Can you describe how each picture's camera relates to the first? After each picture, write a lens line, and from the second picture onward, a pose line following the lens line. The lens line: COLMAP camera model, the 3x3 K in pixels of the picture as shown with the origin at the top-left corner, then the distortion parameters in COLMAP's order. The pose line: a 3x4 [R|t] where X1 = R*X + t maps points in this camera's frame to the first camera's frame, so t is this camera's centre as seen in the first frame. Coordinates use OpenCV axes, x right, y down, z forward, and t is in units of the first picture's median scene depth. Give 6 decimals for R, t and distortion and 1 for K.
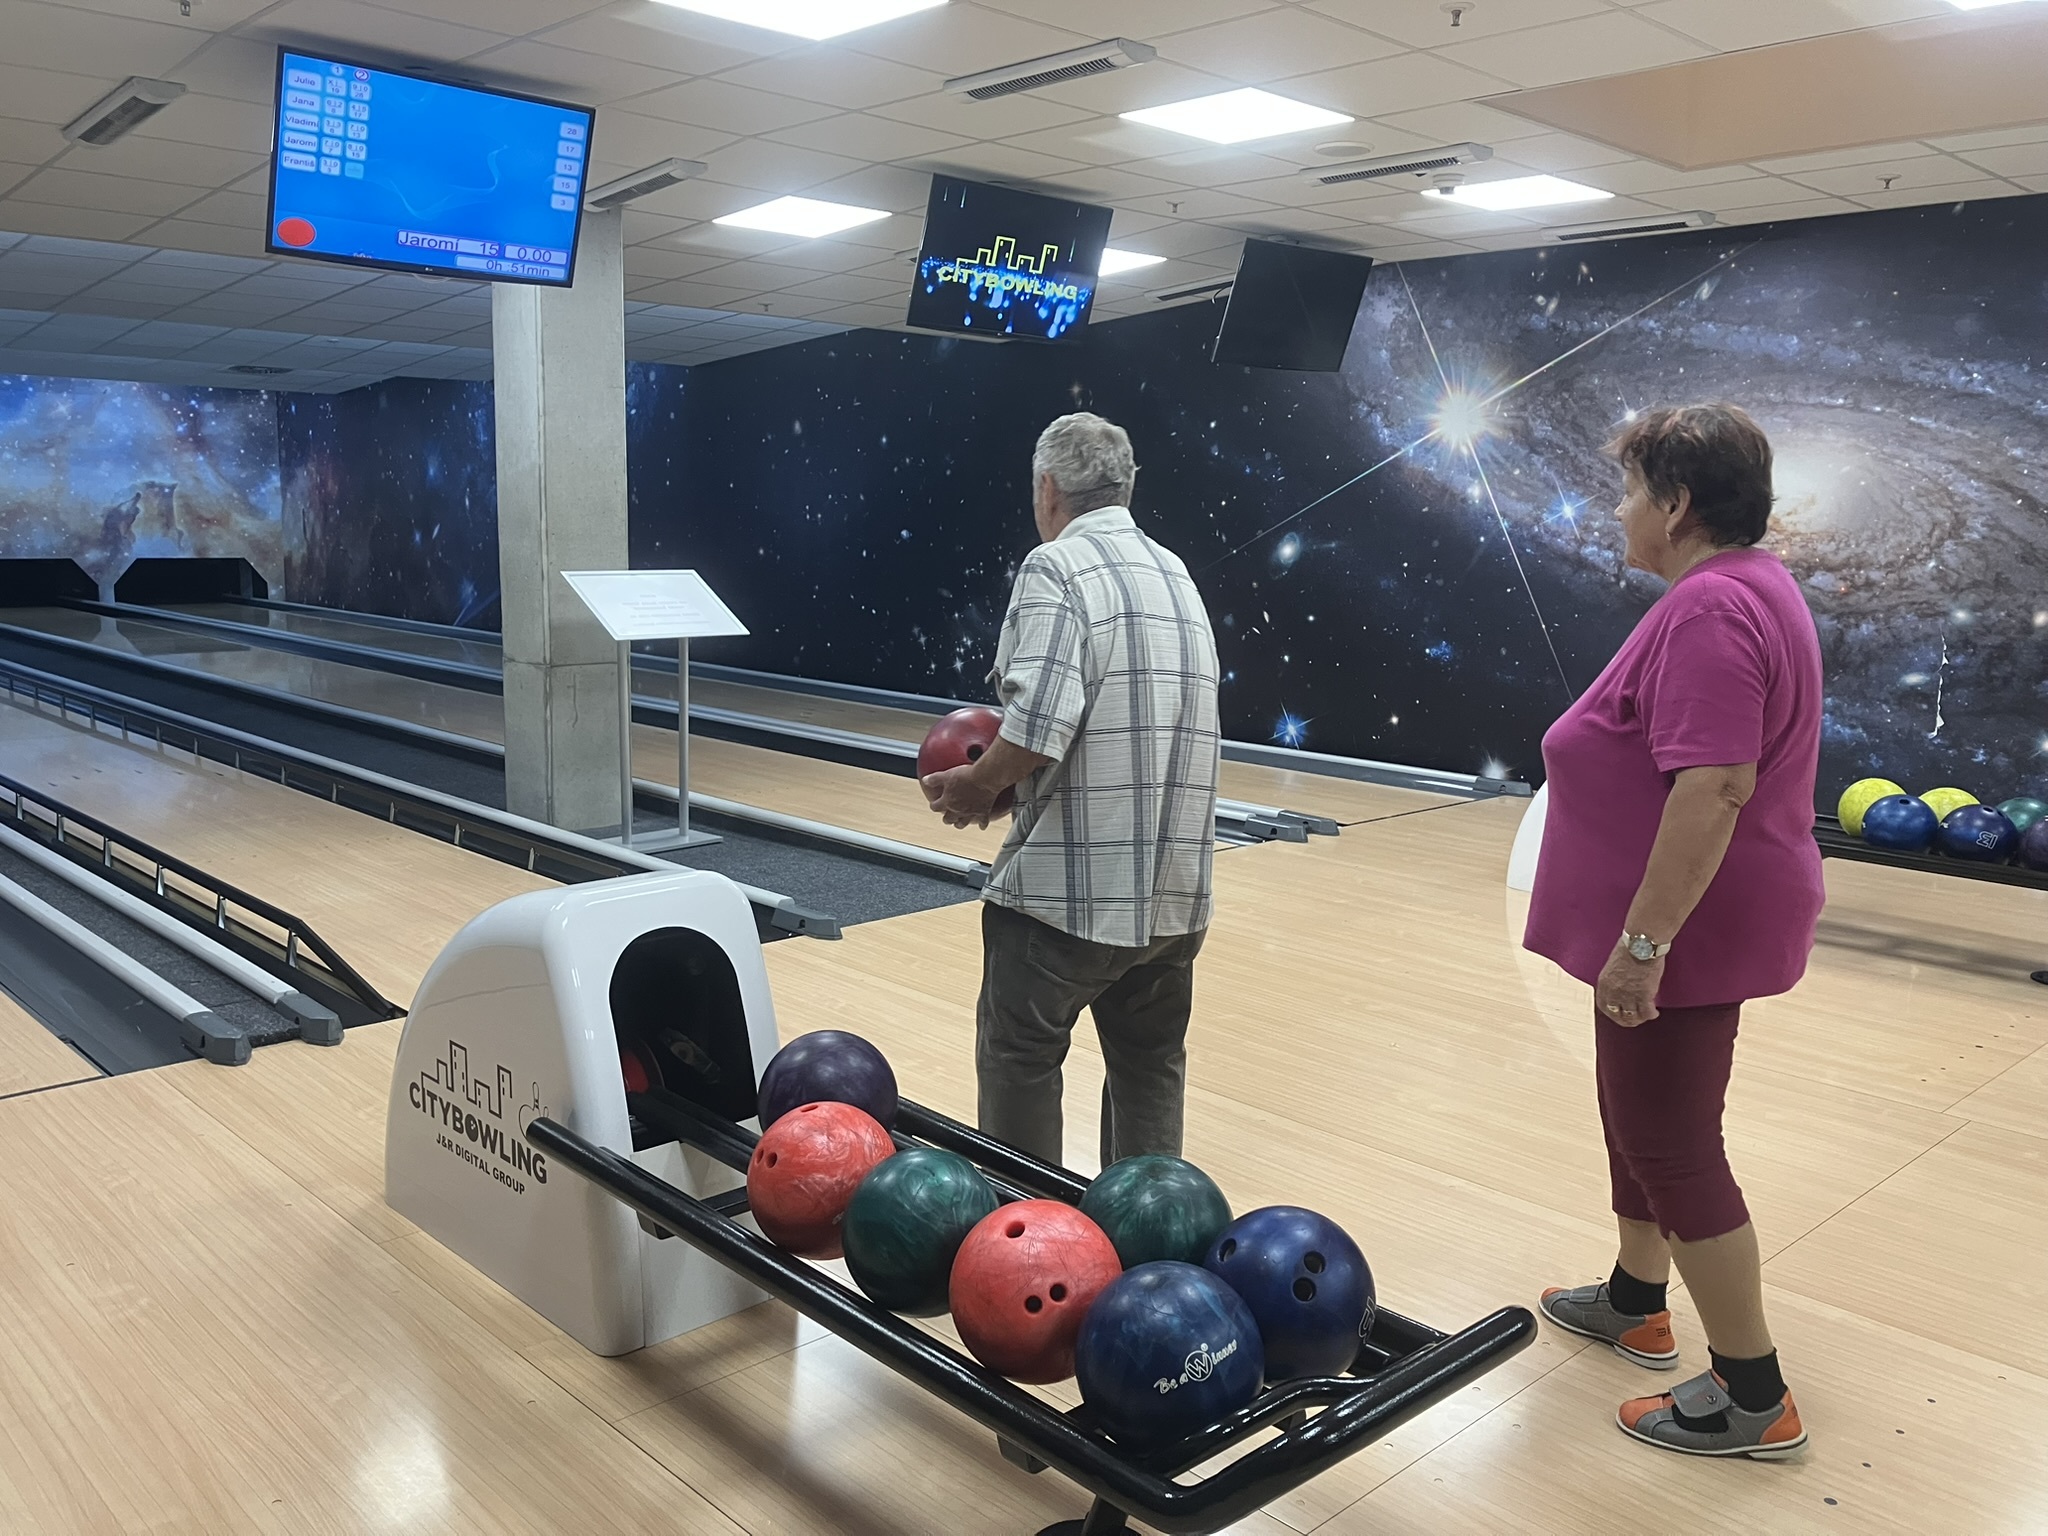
lens RADIAL K [[1698.2, 0, 1027.7], [0, 1698.2, 772.6], [0, 0, 1]] dist [0.042866, -0.040282]
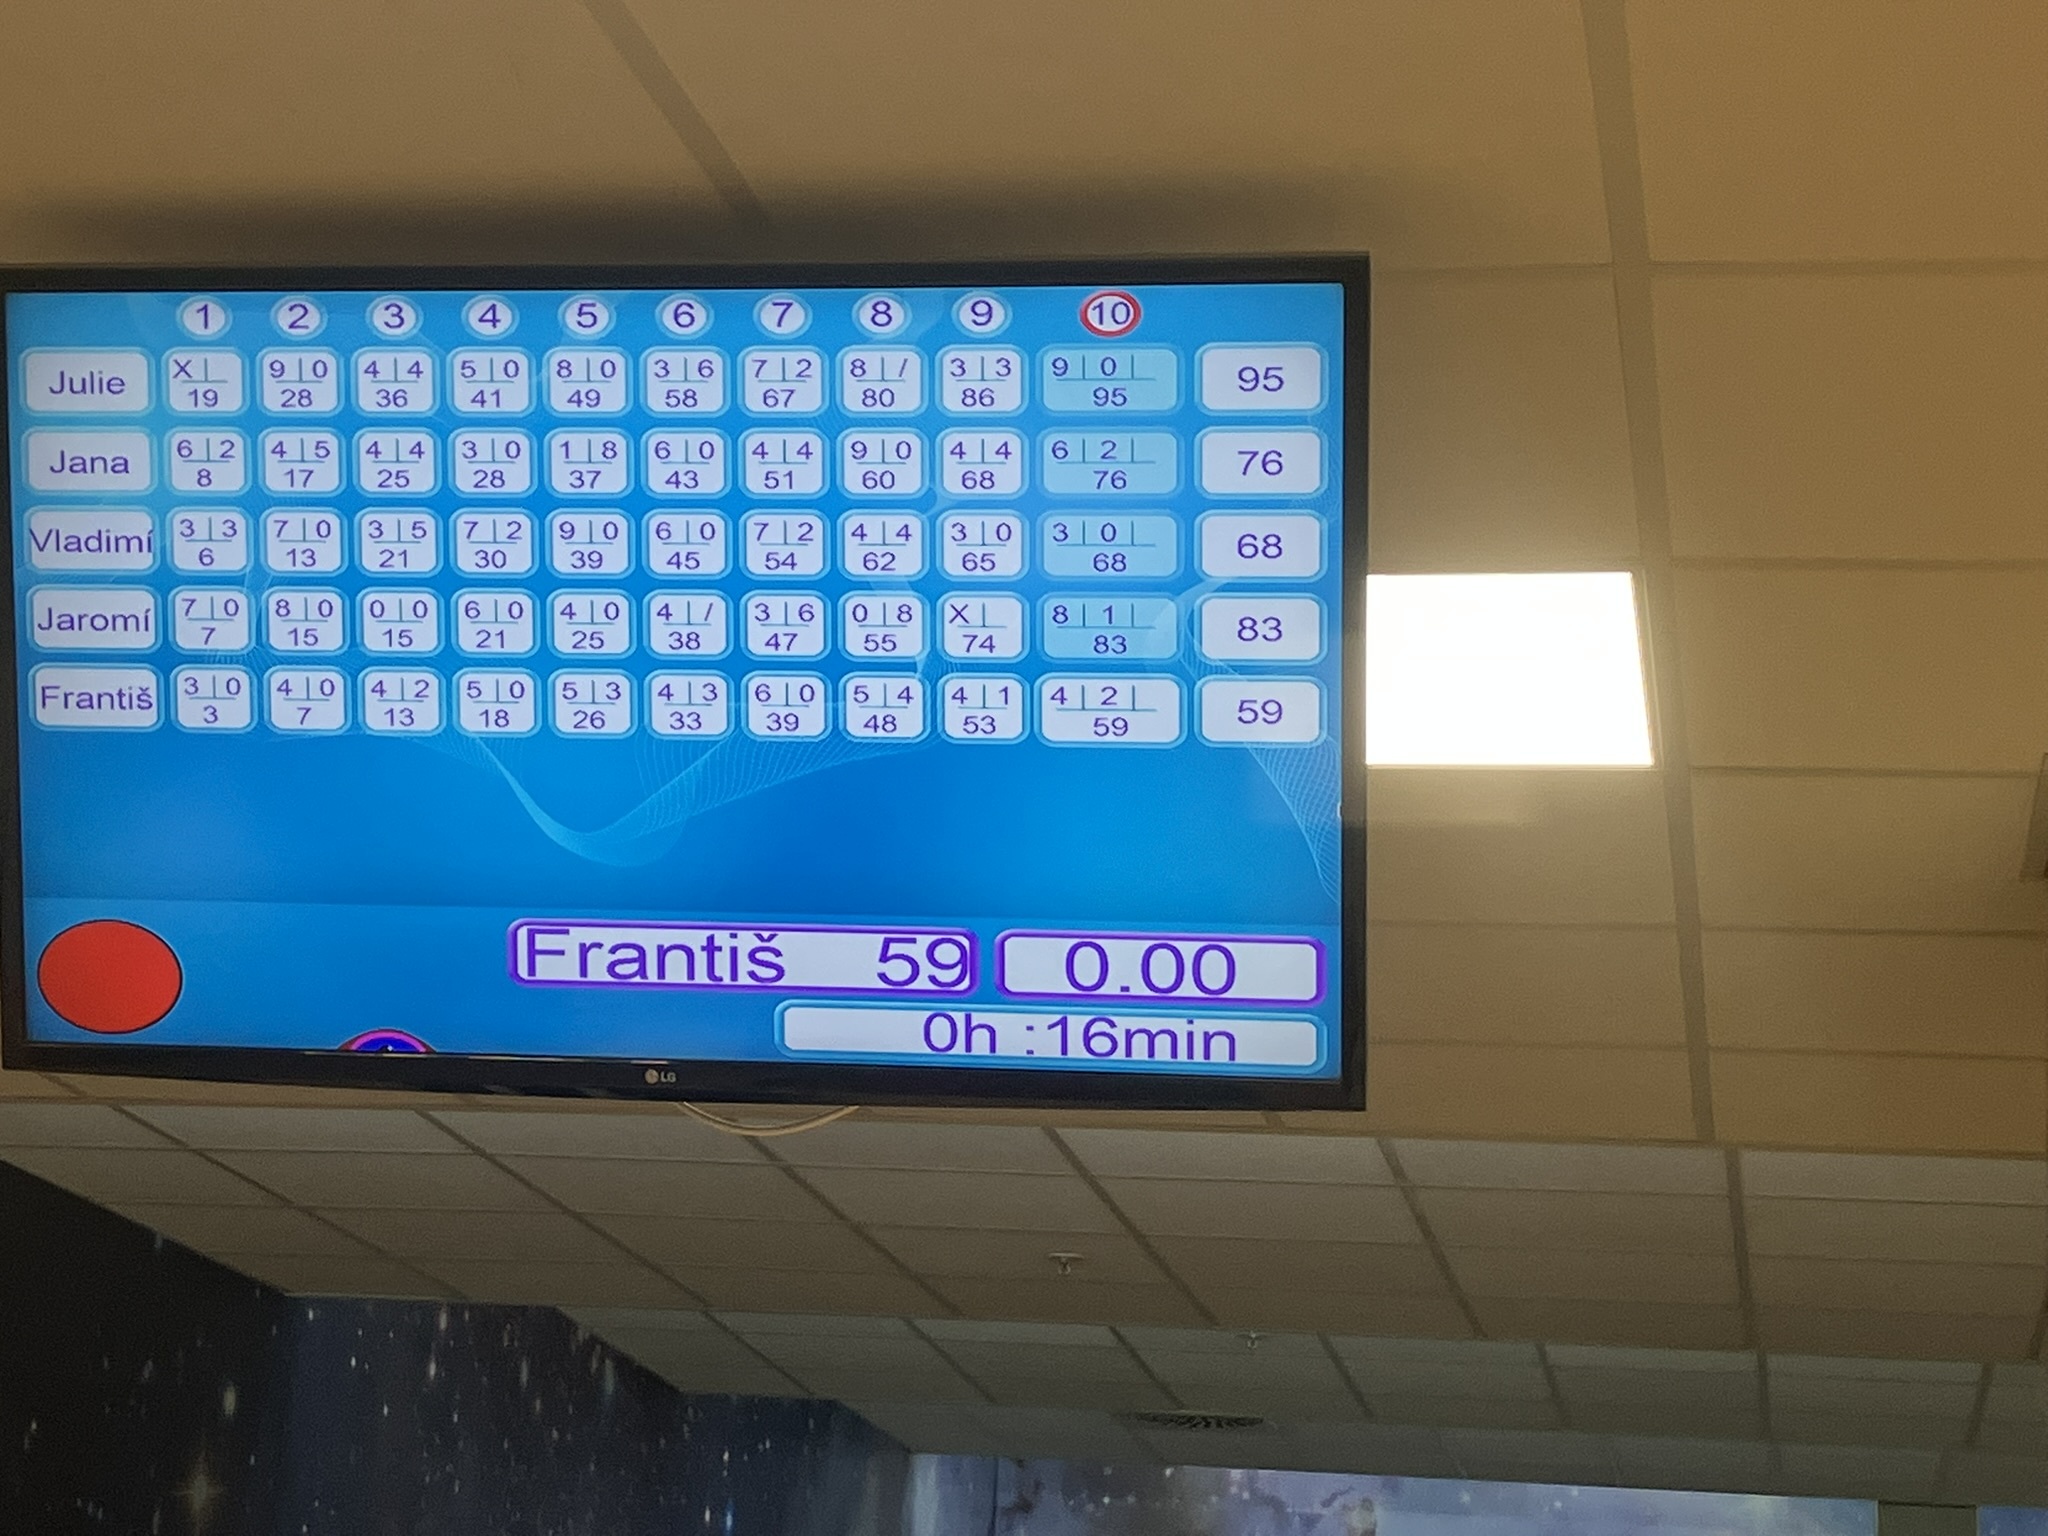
lens RADIAL K [[4067.3, 0, 1017.9], [0, 4067.3, 770.4], [0, 0, 1]] dist [0.154645, 0.000000]
pose [[0.579286, -0.157933, -0.799678, 0.078841], [-0.167672, 0.936983, -0.306511, -0.127488], [0.797693, 0.311641, 0.516300, 0.542039]]
